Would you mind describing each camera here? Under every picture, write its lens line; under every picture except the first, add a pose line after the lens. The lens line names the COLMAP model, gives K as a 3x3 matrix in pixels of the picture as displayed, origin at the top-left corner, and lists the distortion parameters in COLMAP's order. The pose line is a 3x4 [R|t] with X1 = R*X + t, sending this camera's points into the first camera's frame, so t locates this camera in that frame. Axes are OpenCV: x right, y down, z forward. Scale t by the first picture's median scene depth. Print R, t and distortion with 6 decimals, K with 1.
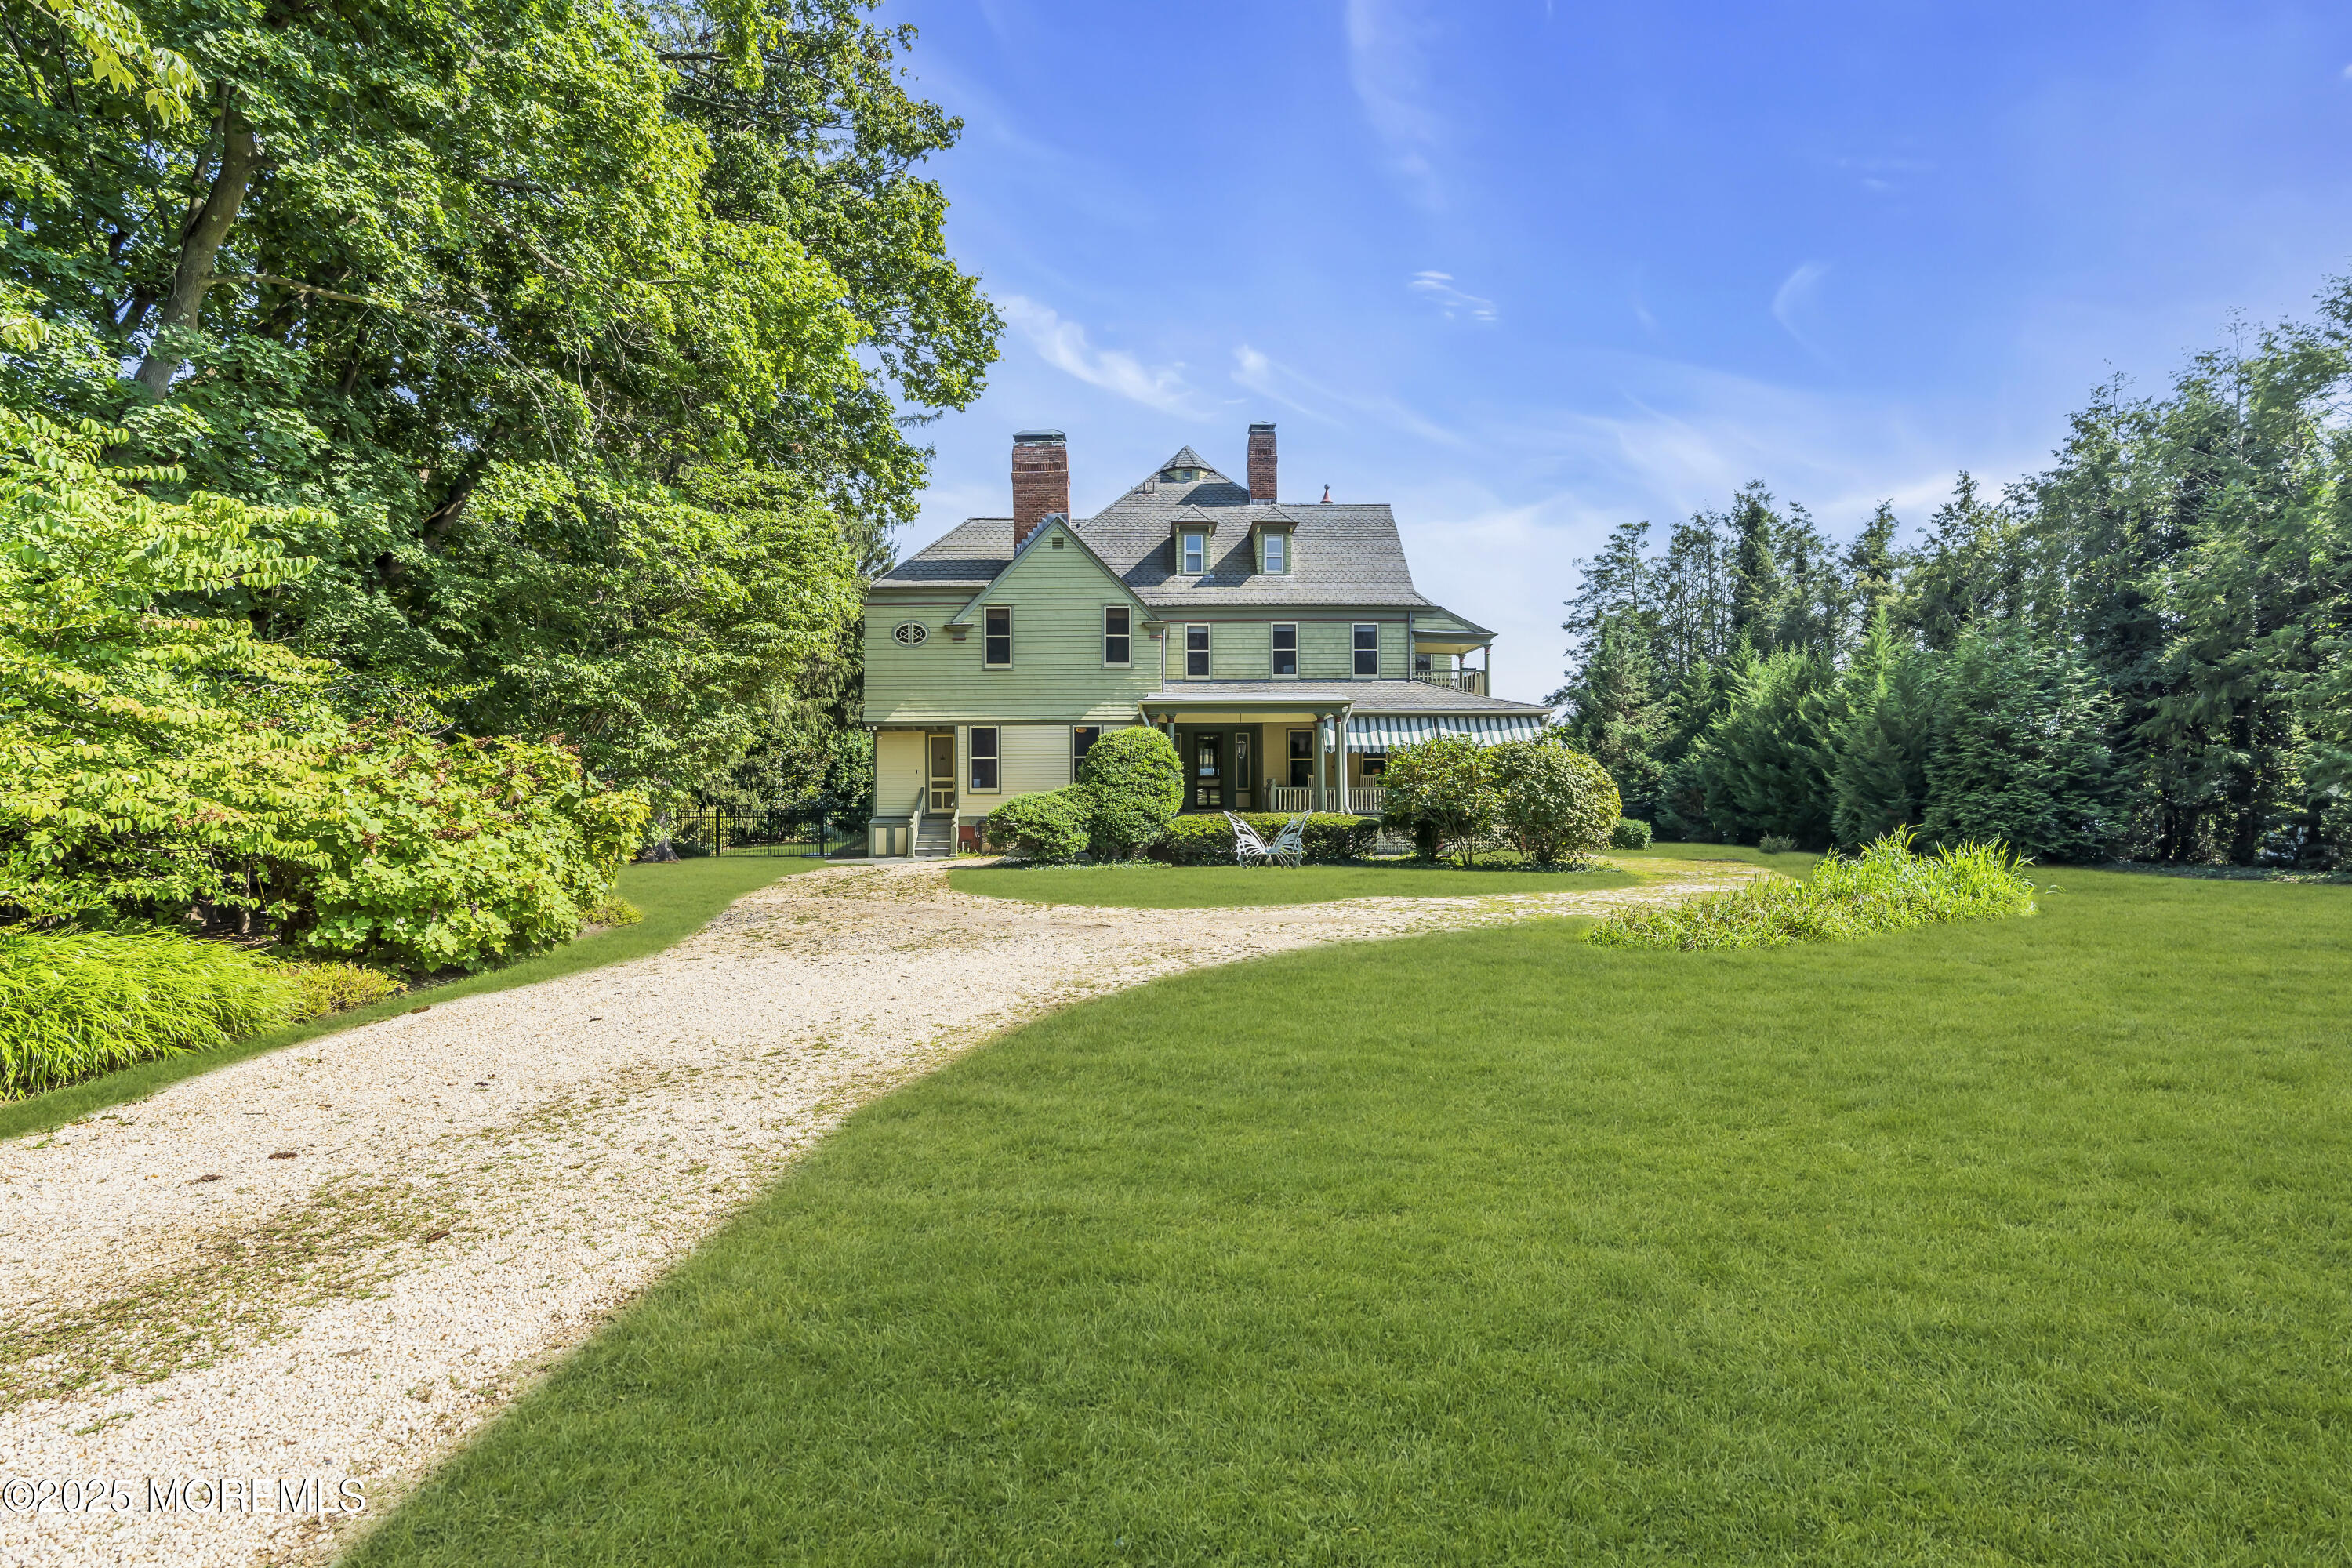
lens RADIAL K [[1186.1, 0, 1187.5], [0, 1186.1, 786.5], [0, 0, 1]] dist [-0.011045, 0.000093]
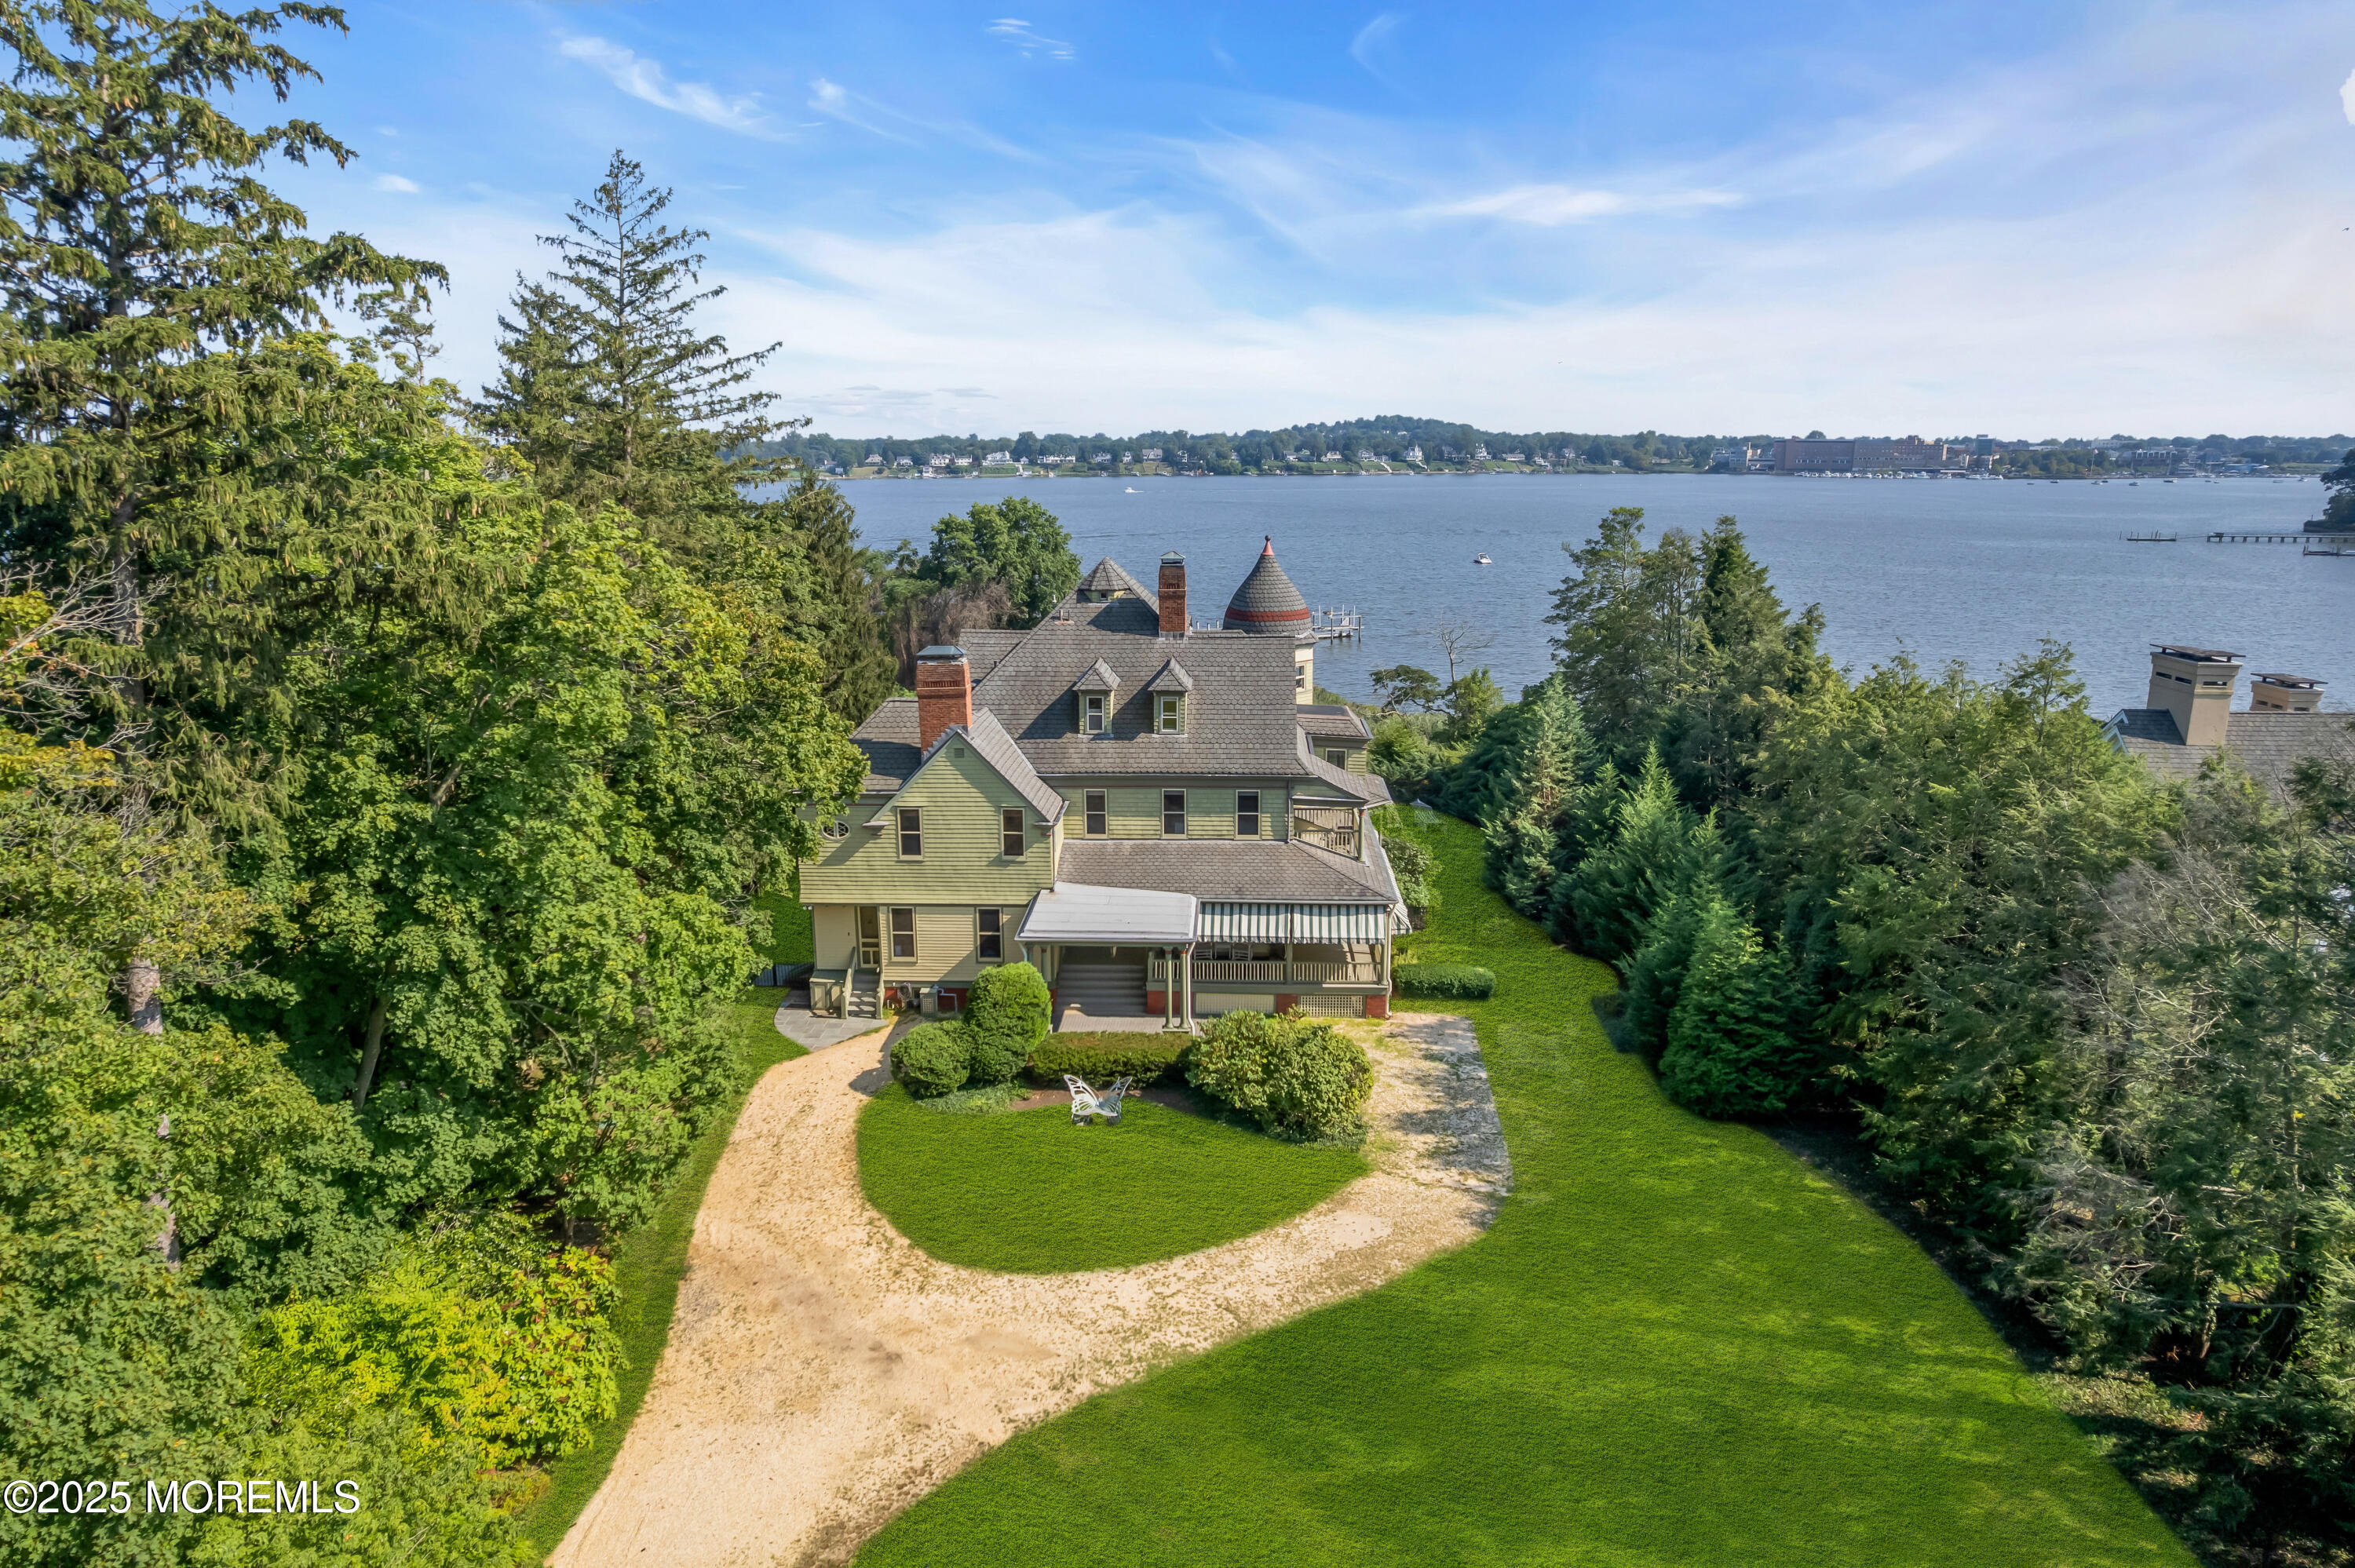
lens RADIAL K [[1528.1, 0, 1171.0], [0, 1528.1, 789.8], [0, 0, 1]] dist [-0.081869, 0.083278]
pose [[0.996856, 0.014369, -0.077925, 0.209191], [0.004120, 0.972693, 0.232059, -0.513400], [0.079131, -0.231651, 0.969575, -0.405889]]
